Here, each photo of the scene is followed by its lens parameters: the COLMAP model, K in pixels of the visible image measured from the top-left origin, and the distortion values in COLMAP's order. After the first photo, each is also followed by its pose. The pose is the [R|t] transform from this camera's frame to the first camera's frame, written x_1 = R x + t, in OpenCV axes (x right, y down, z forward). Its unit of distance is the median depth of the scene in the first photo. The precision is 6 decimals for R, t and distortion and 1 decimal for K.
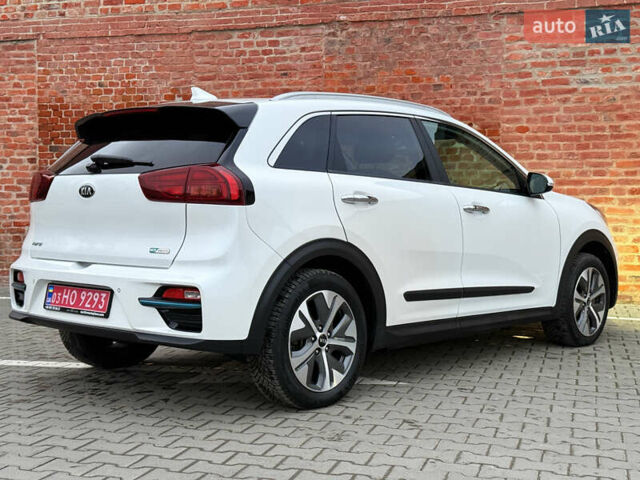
lens RADIAL K [[890.4, 0, 321.8], [0, 890.4, 241.8], [0, 0, 1]] dist [0.117585, 0.000000]
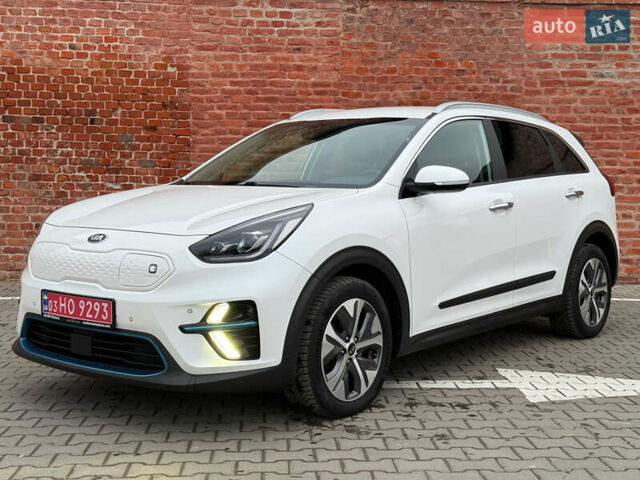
lens RADIAL K [[890.4, 0, 321.5], [0, 890.4, 243.0], [0, 0, 1]] dist [0.117585, 0.000000]
pose [[0.940404, -0.014224, 0.339761, -0.364721], [0.001087, 0.999246, 0.038823, -0.022892], [-0.340057, -0.036140, 0.939710, 0.112301]]
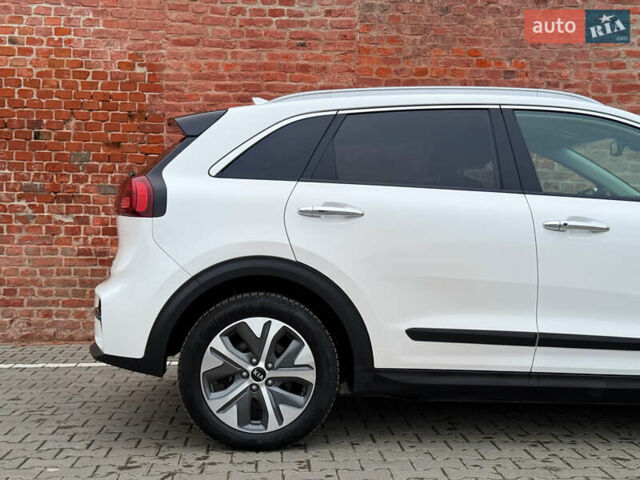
lens RADIAL K [[890.4, 0, 321.7], [0, 890.4, 244.8], [0, 0, 1]] dist [0.117585, 0.000000]
pose [[0.940224, 0.005906, 0.340505, -0.296377], [0.001474, 0.999770, -0.021411, -0.008134], [-0.340553, 0.020633, 0.939999, 0.330110]]
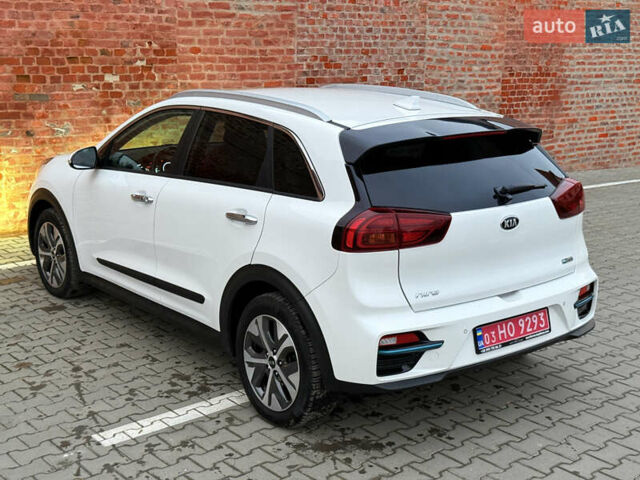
lens RADIAL K [[890.4, 0, 321.9], [0, 890.4, 241.0], [0, 0, 1]] dist [0.117585, 0.000000]
pose [[0.551025, -0.180091, 0.814825, -0.579529], [0.021805, 0.979209, 0.201677, -0.114984], [-0.834204, -0.093362, 0.543495, 0.291425]]
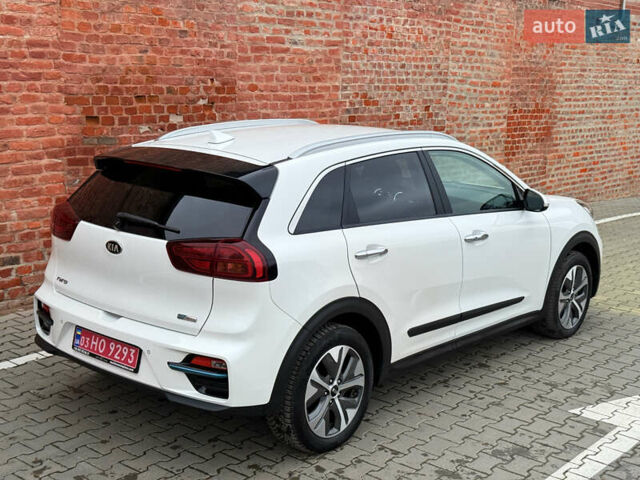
lens RADIAL K [[890.4, 0, 323.1], [0, 890.4, 244.9], [0, 0, 1]] dist [0.117585, 0.000000]
pose [[0.399051, -0.171580, 0.900732, -0.633461], [0.010359, 0.983117, 0.182684, -0.133281], [-0.916870, -0.063570, 0.394091, 0.541802]]
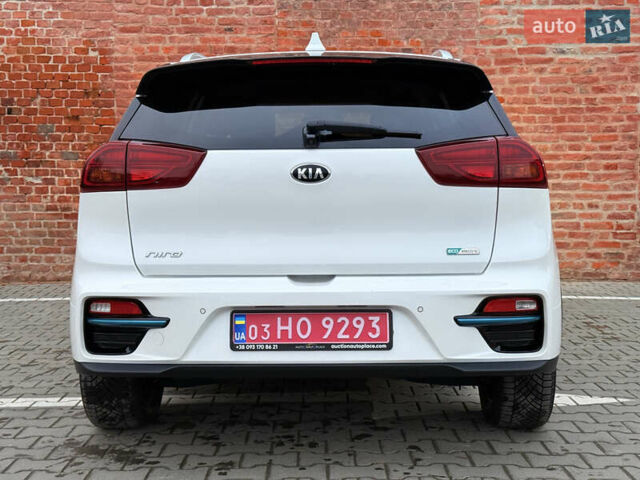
lens RADIAL K [[890.4, 0, 319.6], [0, 890.4, 241.9], [0, 0, 1]] dist [0.117585, 0.000000]
pose [[0.956958, -0.023589, 0.289267, -0.229524], [0.013926, 0.999276, 0.035419, -0.012742], [-0.289893, -0.029867, 0.956593, 0.149105]]
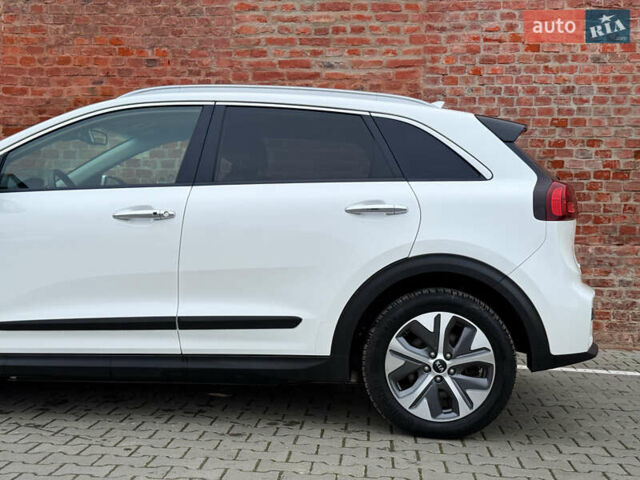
lens RADIAL K [[890.4, 0, 324.1], [0, 890.4, 240.3], [0, 0, 1]] dist [0.117585, 0.000000]
pose [[0.976714, 0.008548, 0.214374, 0.112127], [-0.004454, 0.999799, -0.019573, -0.002926], [-0.214498, 0.018163, 0.976556, 0.207103]]
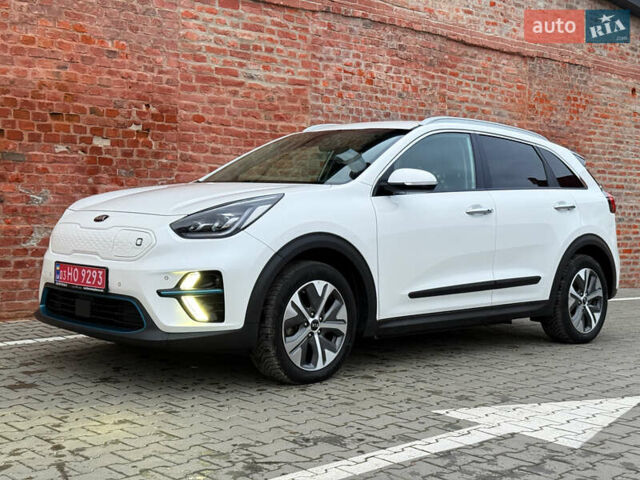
lens RADIAL K [[890.4, 0, 322.8], [0, 890.4, 243.8], [0, 0, 1]] dist [0.117585, 0.000000]
pose [[0.513867, -0.025053, 0.857504, -0.484272], [0.016910, 0.999675, 0.019073, -0.014573], [-0.857703, 0.004699, 0.514124, 0.429555]]
